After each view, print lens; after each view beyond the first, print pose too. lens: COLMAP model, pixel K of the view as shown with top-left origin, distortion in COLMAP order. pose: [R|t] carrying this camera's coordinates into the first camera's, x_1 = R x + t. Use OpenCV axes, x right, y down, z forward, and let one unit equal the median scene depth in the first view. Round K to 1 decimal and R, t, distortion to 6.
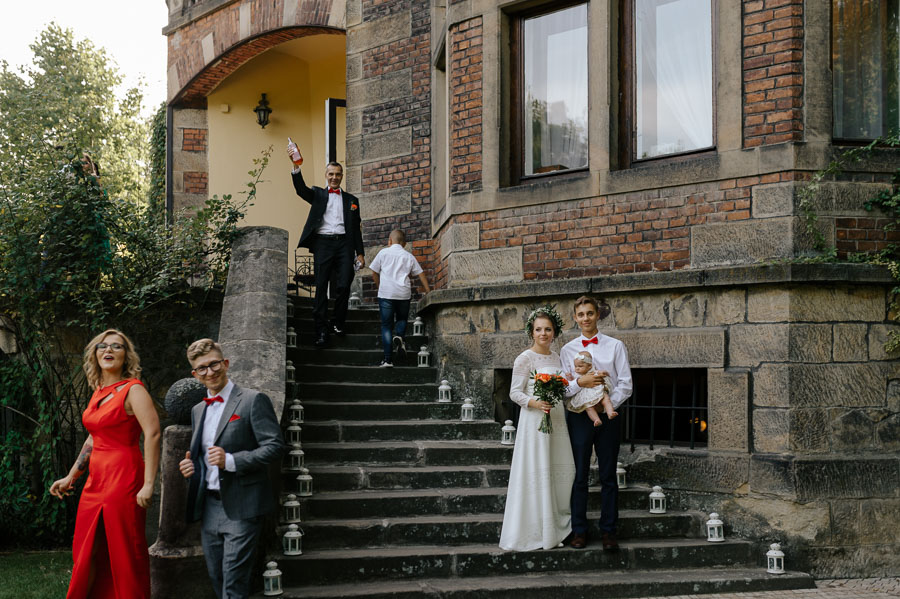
lens RADIAL K [[891.4, 0, 450.2], [0, 891.4, 384.8], [0, 0, 1]] dist [-0.004406, -0.006298]
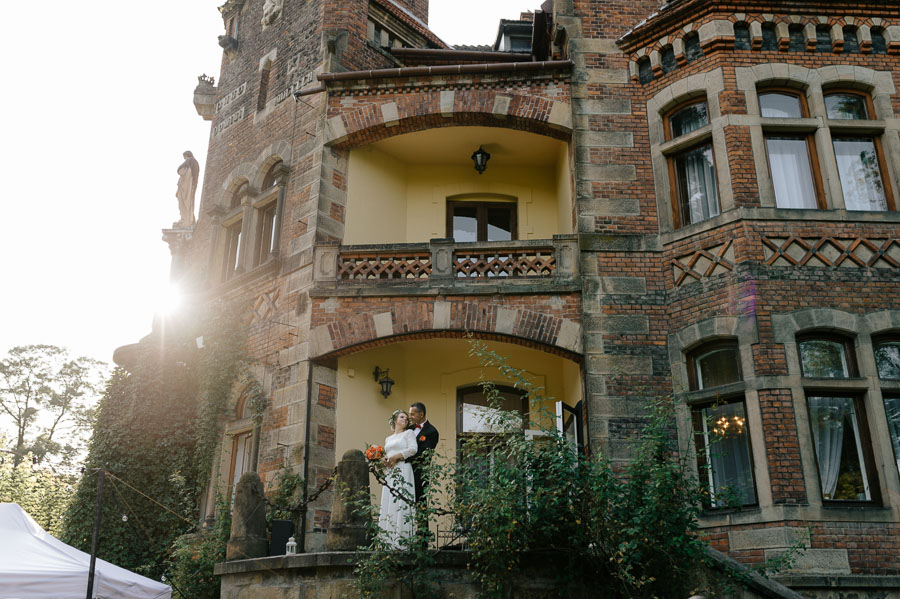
lens RADIAL K [[848.6, 0, 452.8], [0, 848.6, 311.2], [0, 0, 1]] dist [0.003513, 0.000098]
pose [[0.780591, 0.242793, 0.575959, -1.250961], [-0.004215, 0.923496, -0.383584, 0.019208], [-0.625028, 0.296995, 0.721896, 0.271838]]
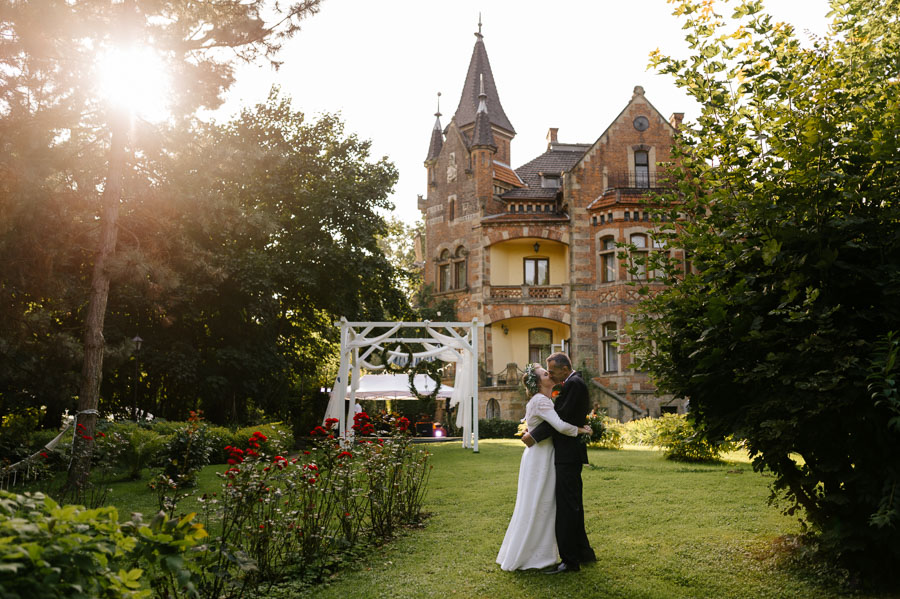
lens RADIAL K [[848.6, 0, 452.8], [0, 848.6, 311.2], [0, 0, 1]] dist [0.003513, 0.000098]
pose [[0.786438, 0.121315, 0.605639, -3.749763], [-0.003466, 0.981374, -0.192078, 0.382055], [-0.617660, 0.148958, 0.772210, -2.192759]]
